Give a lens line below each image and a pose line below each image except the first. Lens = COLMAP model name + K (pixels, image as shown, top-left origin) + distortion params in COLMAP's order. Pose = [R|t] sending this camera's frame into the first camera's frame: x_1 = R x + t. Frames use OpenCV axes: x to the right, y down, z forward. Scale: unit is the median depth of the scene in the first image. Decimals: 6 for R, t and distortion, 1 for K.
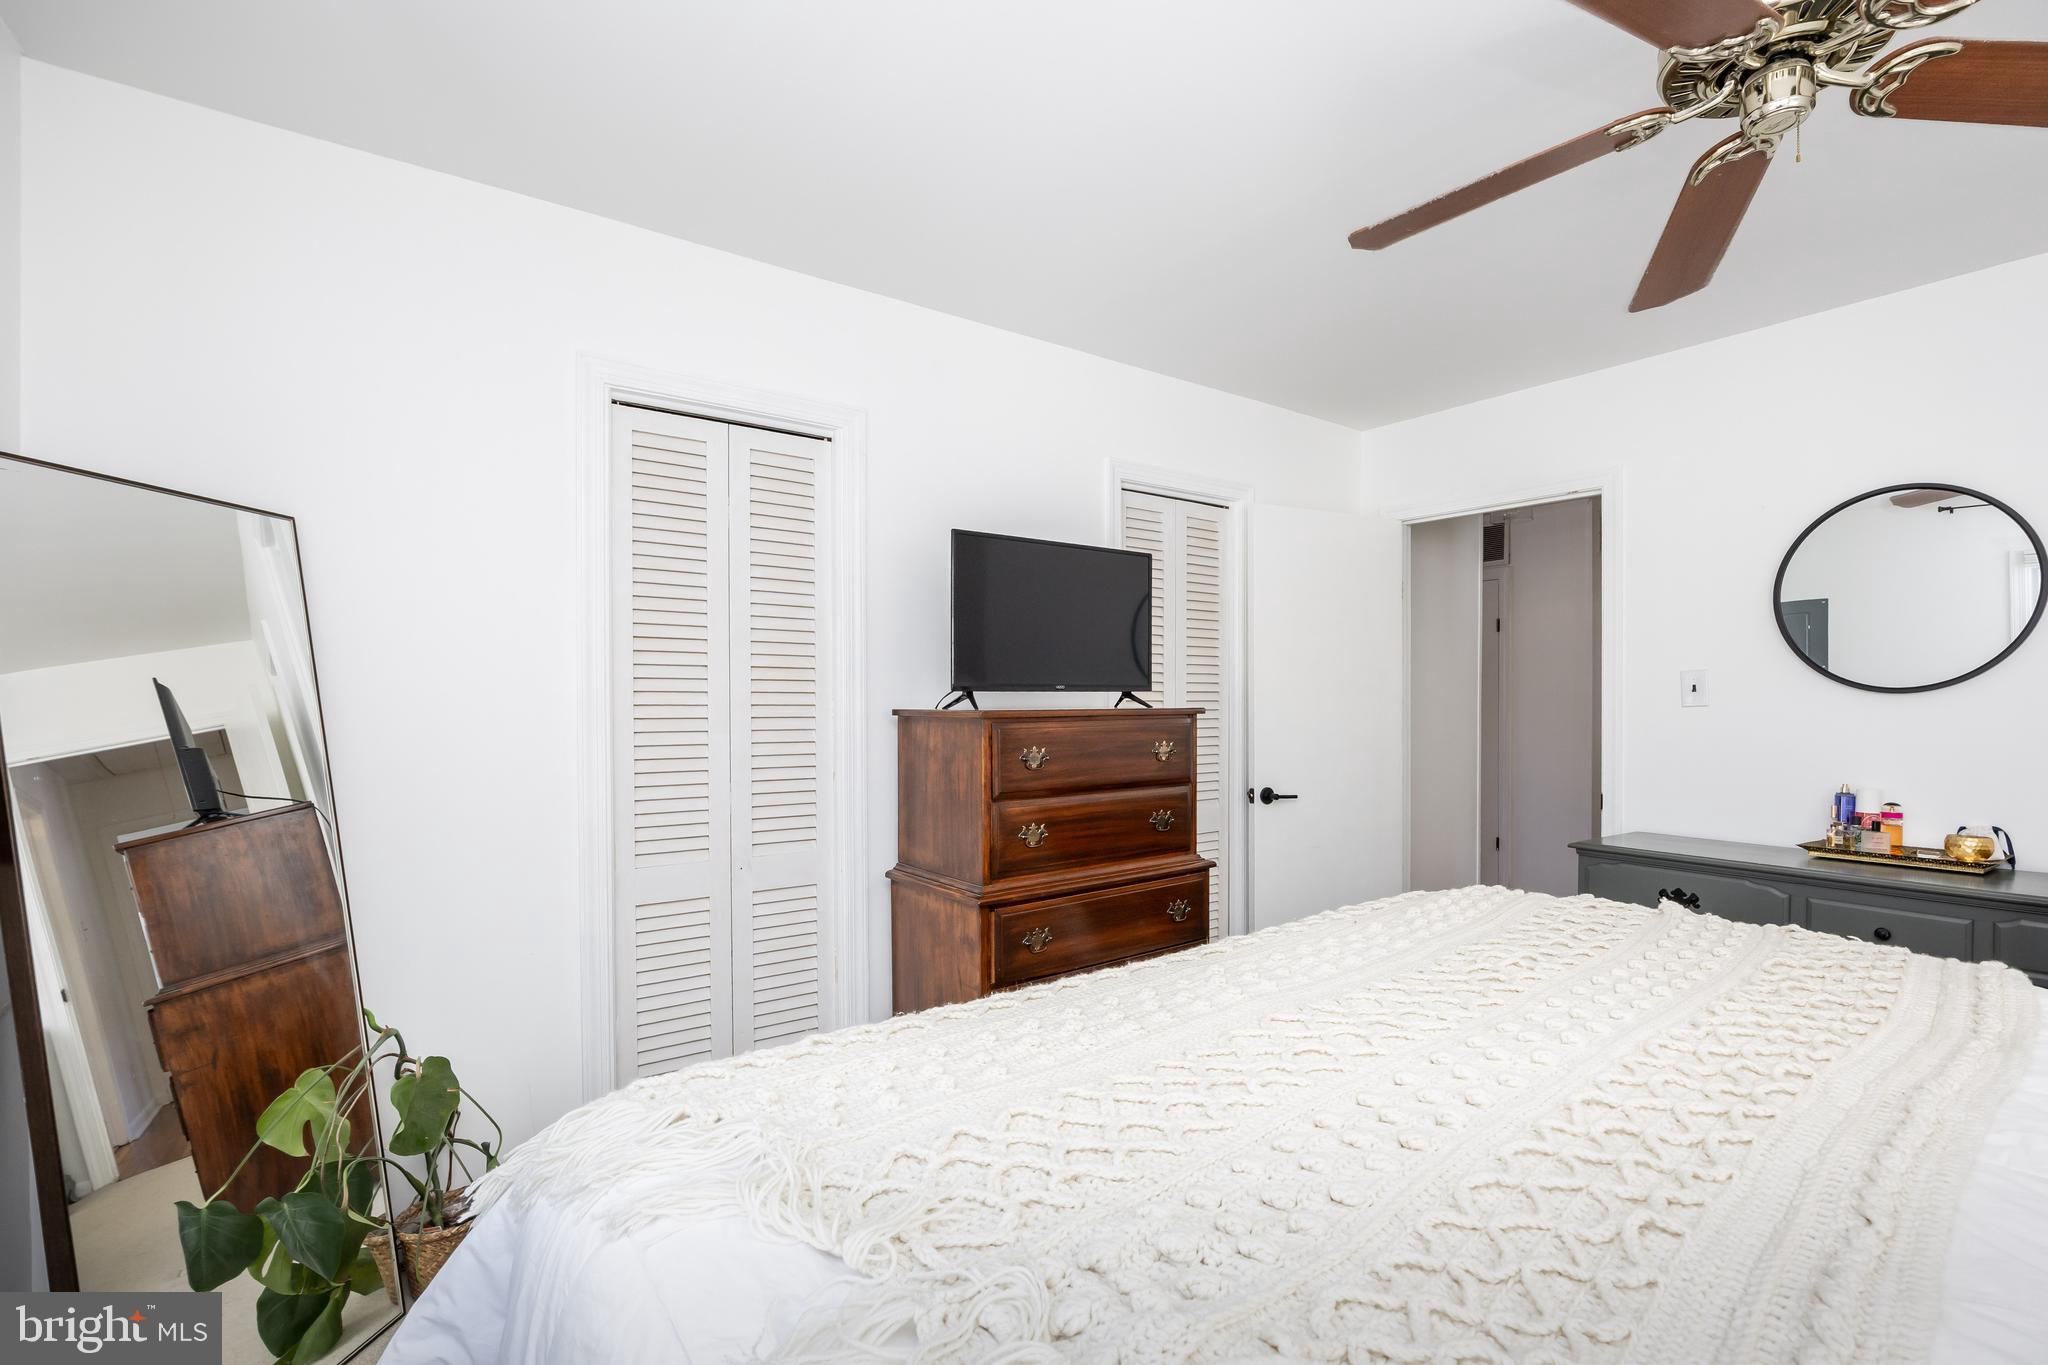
lens RADIAL K [[966.0, 0, 1024.9], [0, 966.0, 673.8], [0, 0, 1]] dist [-0.017301, 0.001302]
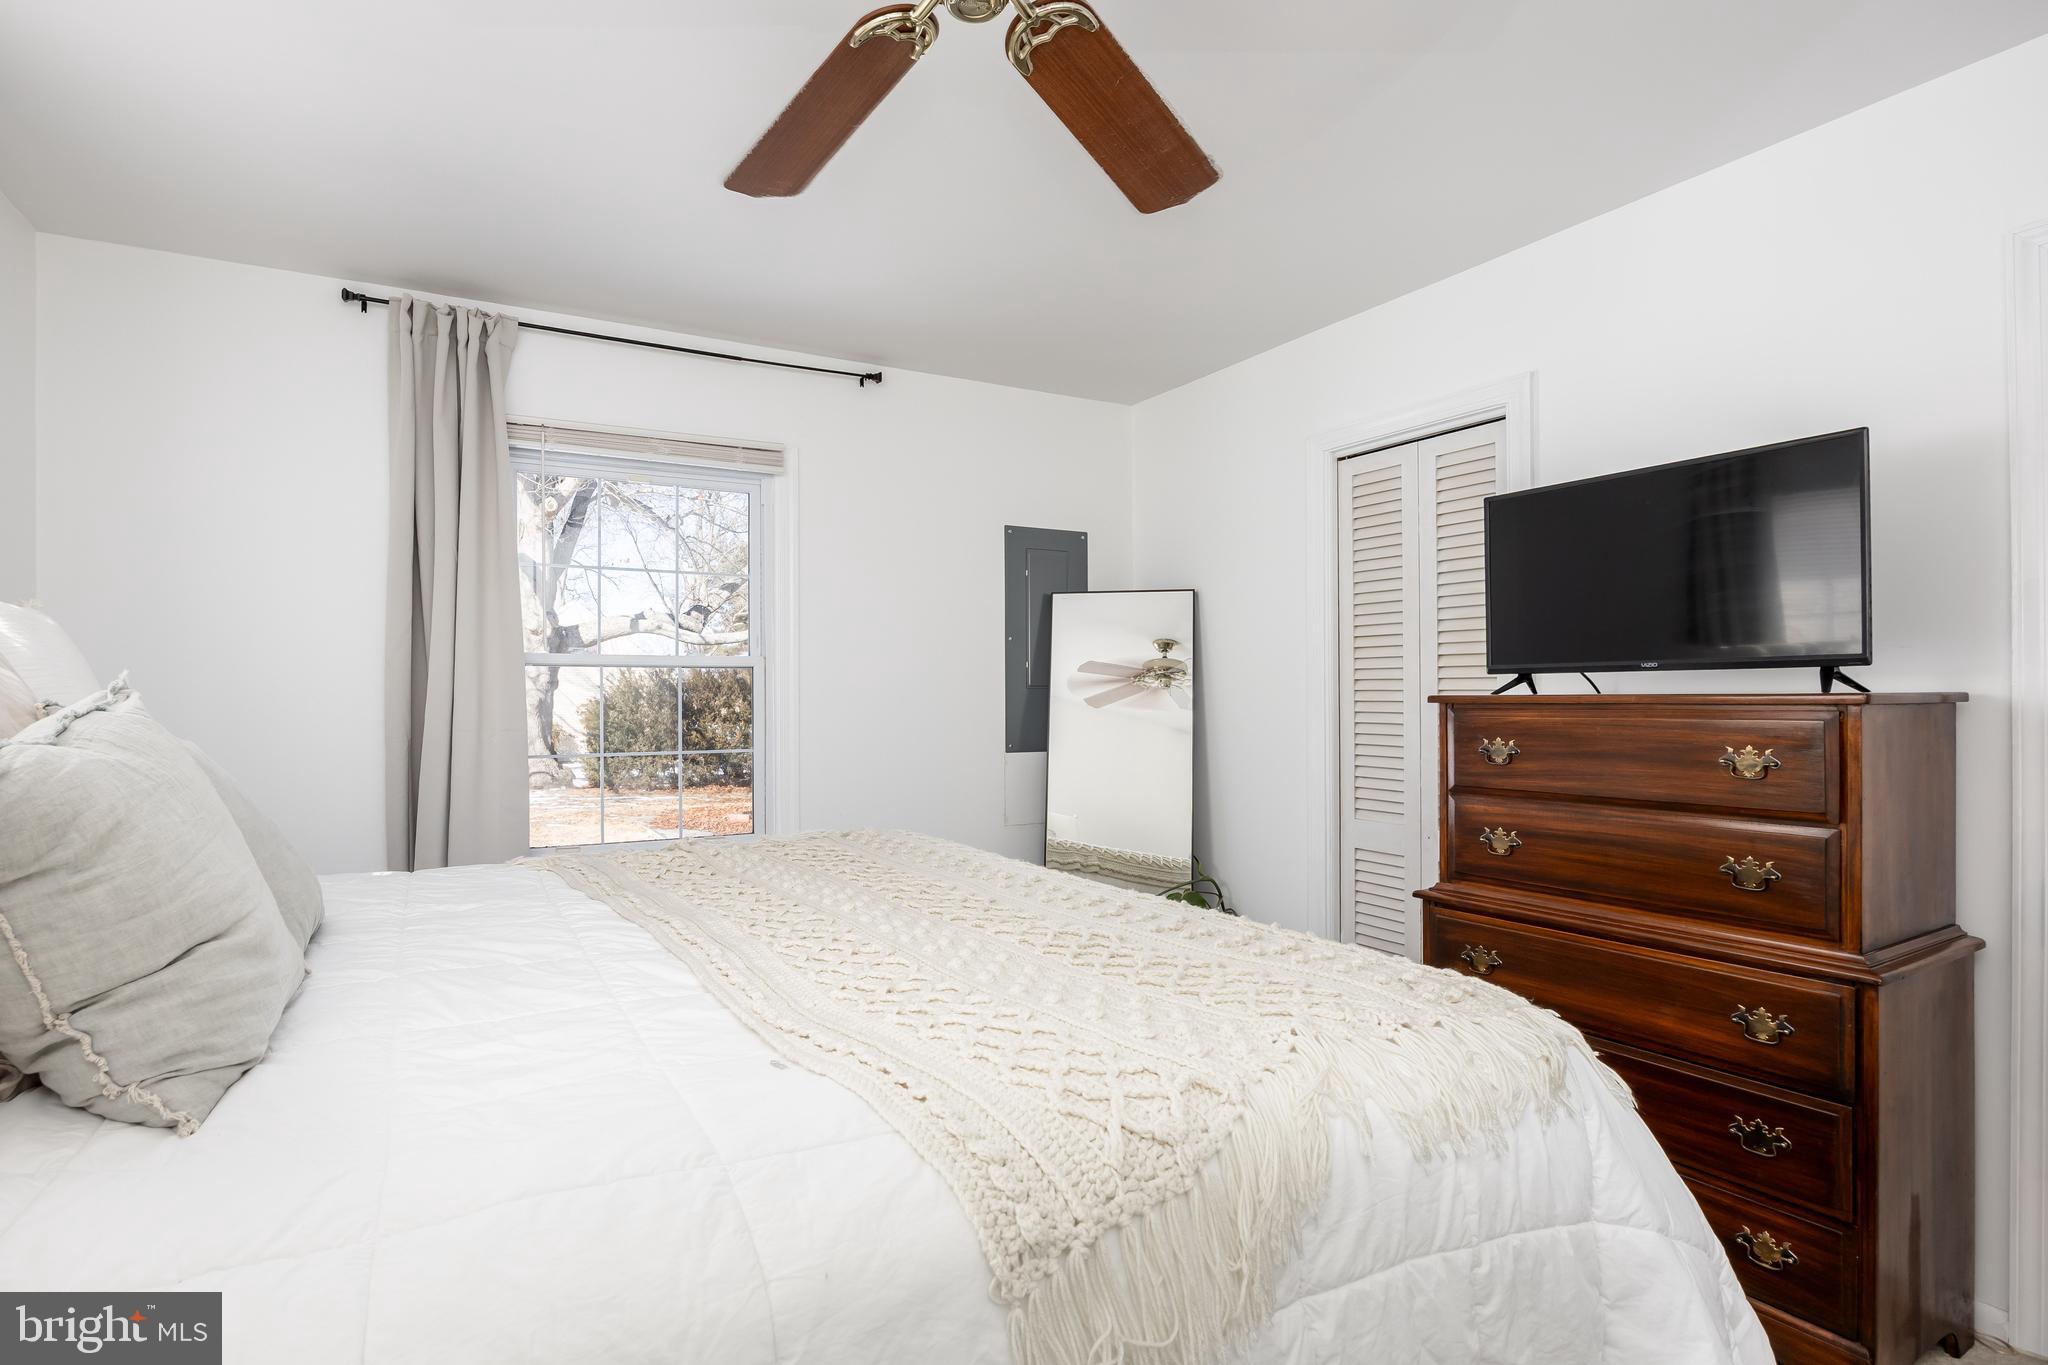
lens RADIAL K [[966.0, 0, 1020.1], [0, 966.0, 687.7], [0, 0, 1]] dist [-0.017301, 0.001302]
pose [[-0.084336, -0.006123, -0.996419, 0.842740], [0.025443, 0.999642, -0.008296, 0.026288], [0.996113, -0.026051, -0.084150, 0.618043]]
